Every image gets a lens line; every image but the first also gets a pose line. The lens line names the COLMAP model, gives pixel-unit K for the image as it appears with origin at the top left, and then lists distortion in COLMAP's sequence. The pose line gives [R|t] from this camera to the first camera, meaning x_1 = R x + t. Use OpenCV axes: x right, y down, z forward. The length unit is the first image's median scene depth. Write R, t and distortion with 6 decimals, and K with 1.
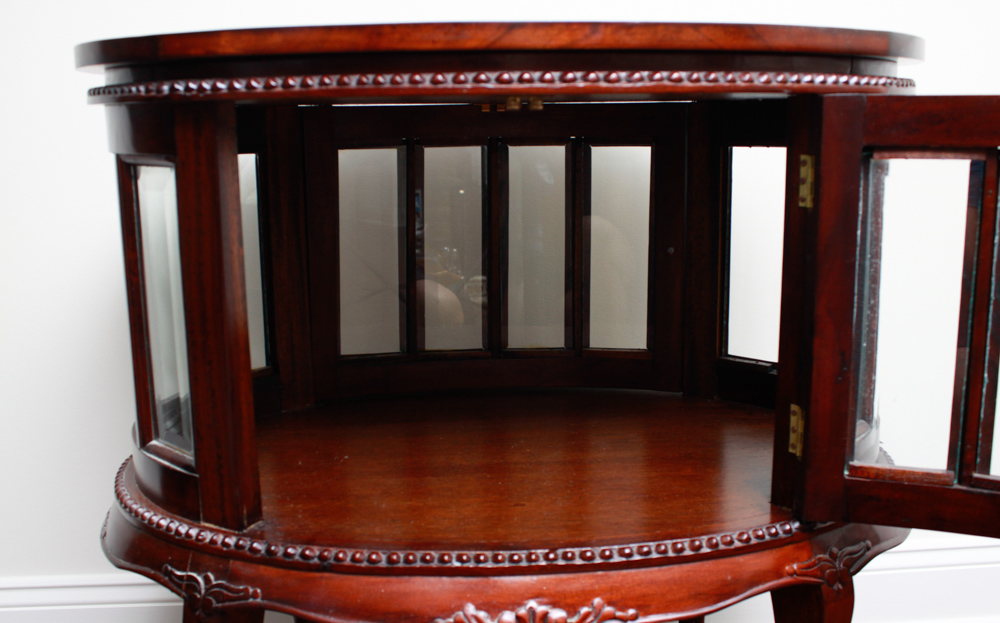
lens RADIAL K [[1026.6, 0, 500.2], [0, 1026.6, 305.3], [0, 0, 1]] dist [-0.106884, 0.048509]
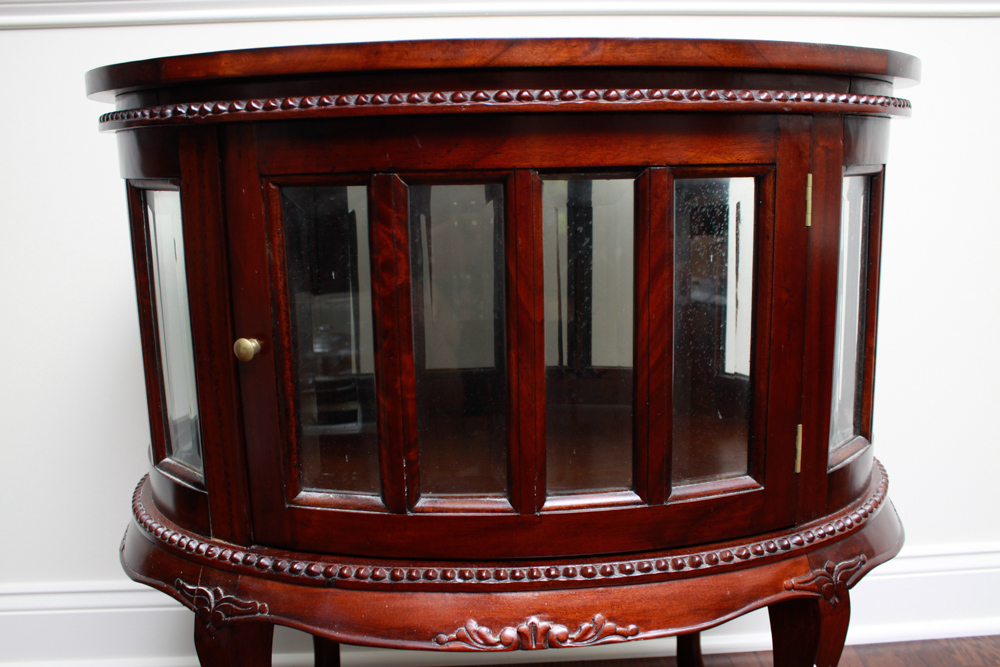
lens RADIAL K [[927.8, 0, 496.1], [0, 927.8, 346.7], [0, 0, 1]] dist [-0.146049, 0.140176]
pose [[0.999846, -0.003872, -0.017124, 0.010420], [0.004230, 0.999772, 0.020939, 0.002781], [0.017039, -0.021008, 0.999634, 0.091725]]
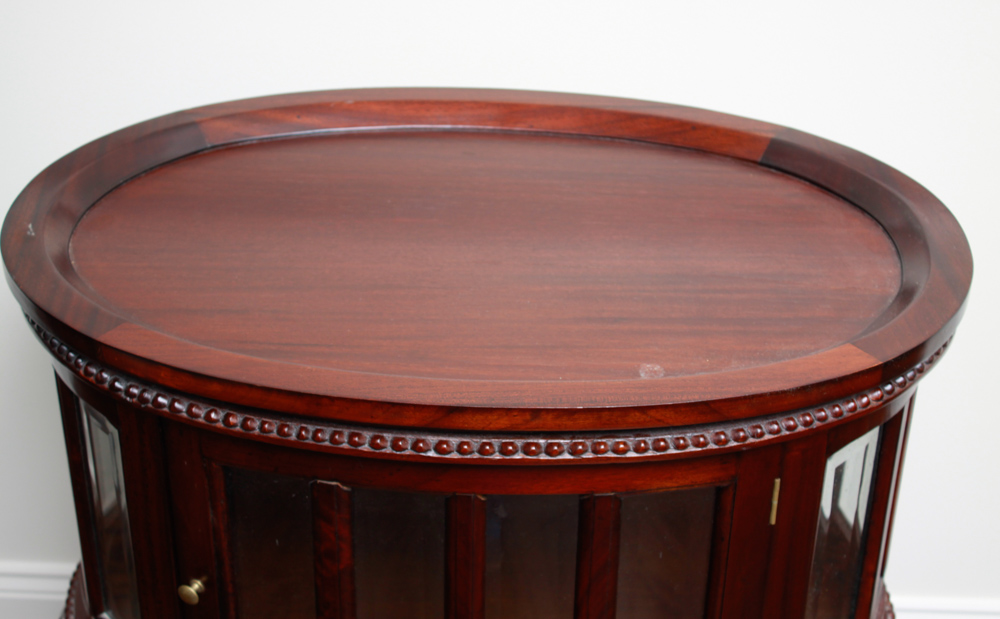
lens RADIAL K [[1754.0, 0, 500.0], [0, 1754.0, 309.5], [0, 0, 1]] dist [-0.028543, 0.015671]
pose [[0.994054, 0.080918, -0.072867, 0.156392], [-0.047143, 0.923013, 0.381869, -0.908313], [0.098157, -0.376163, 0.921339, -0.467795]]
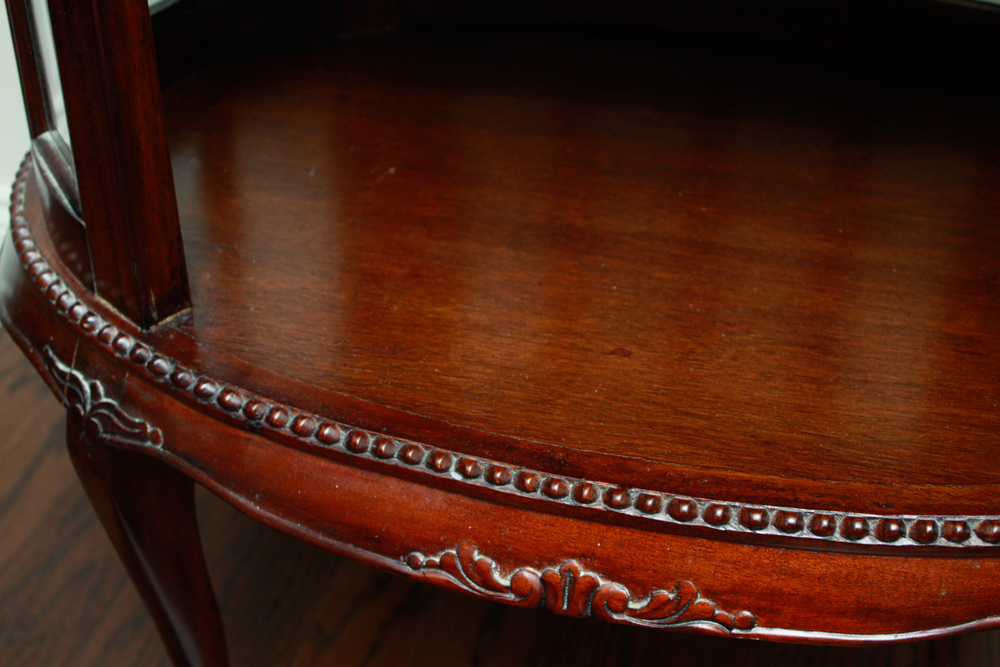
lens RADIAL K [[1500.9, 0, 500.0], [0, 1500.9, 333.5], [0, 0, 1]] dist [-0.040826, 0.097923]
pose [[0.952842, 0.196431, -0.231315, 0.160255], [-0.077718, 0.894776, 0.439699, -0.192352], [0.293345, -0.400986, 0.867847, 0.295827]]
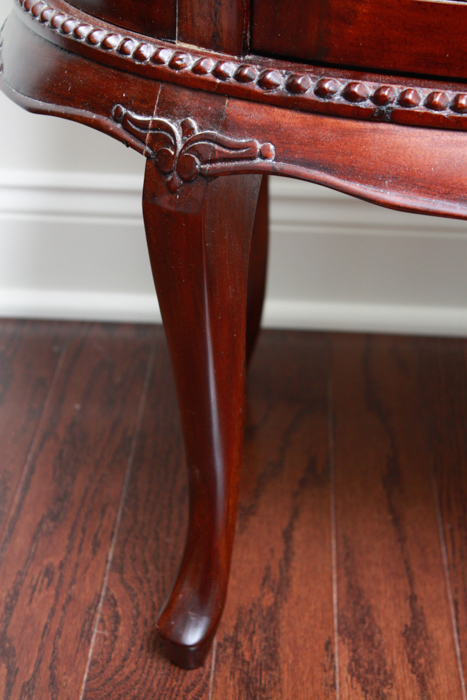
lens RADIAL K [[1420.7, 0, 233.5], [0, 1420.7, 350.0], [0, 0, 1]] dist [0.019330, 0.055353]
pose [[0.993568, 0.085259, -0.074516, -0.185705], [-0.058682, 0.950508, 0.305108, 0.130365], [0.096842, -0.298773, 0.949398, 0.092808]]
